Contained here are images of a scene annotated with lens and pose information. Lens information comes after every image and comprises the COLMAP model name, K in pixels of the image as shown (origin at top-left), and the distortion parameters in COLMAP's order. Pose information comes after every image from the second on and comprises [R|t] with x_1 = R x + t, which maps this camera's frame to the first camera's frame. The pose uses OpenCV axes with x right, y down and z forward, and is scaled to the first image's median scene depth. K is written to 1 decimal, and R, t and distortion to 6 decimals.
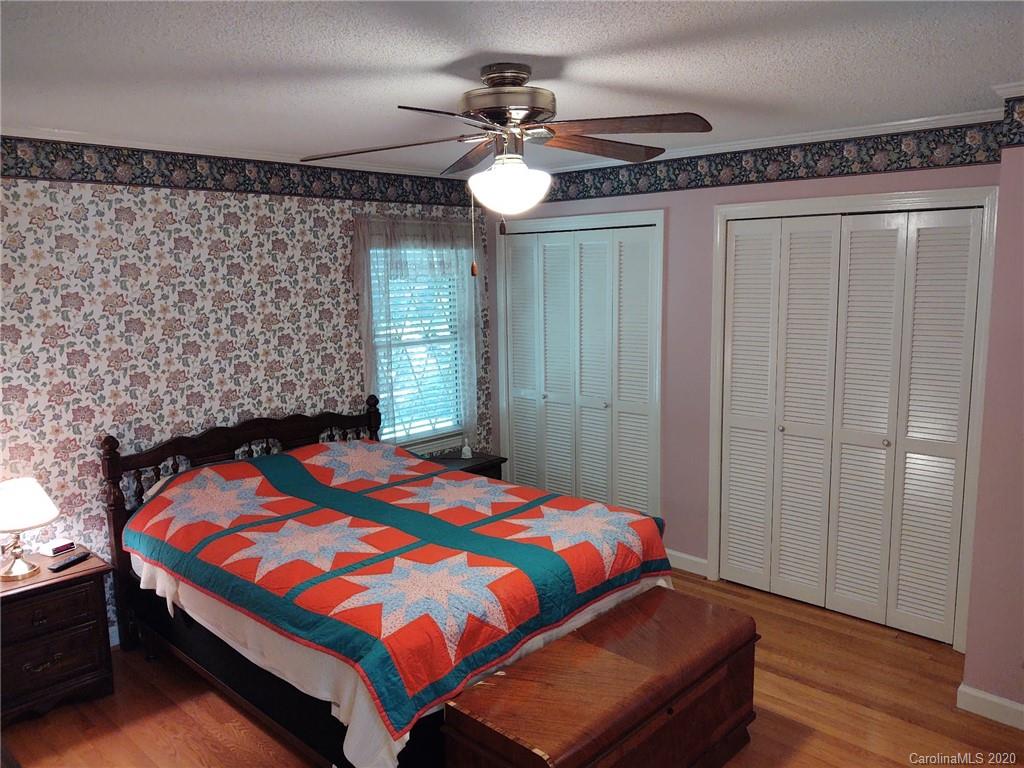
lens RADIAL K [[771.3, 0, 512.2], [0, 771.3, 382.4], [0, 0, 1]] dist [0.011548, -0.034586]
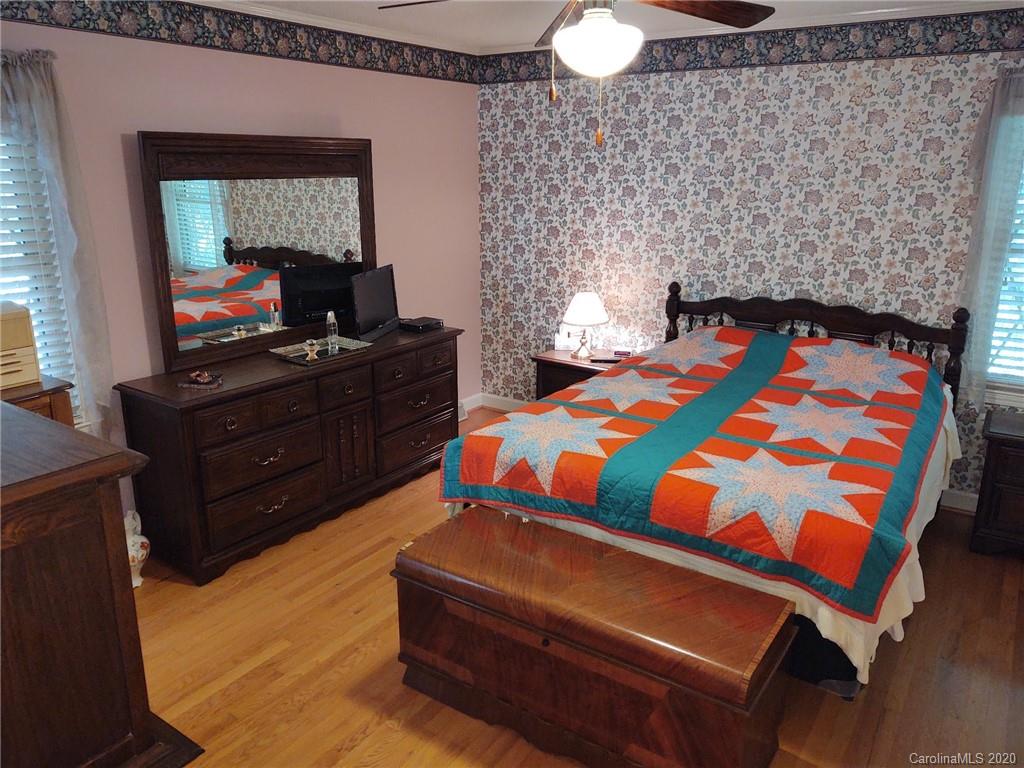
lens RADIAL K [[771.3, 0, 510.2], [0, 771.3, 378.6], [0, 0, 1]] dist [0.011548, -0.034586]
pose [[0.142452, 0.283943, -0.948200, 0.661543], [-0.145317, 0.953589, 0.263725, -0.070782], [0.979076, 0.100221, 0.177103, 0.520467]]
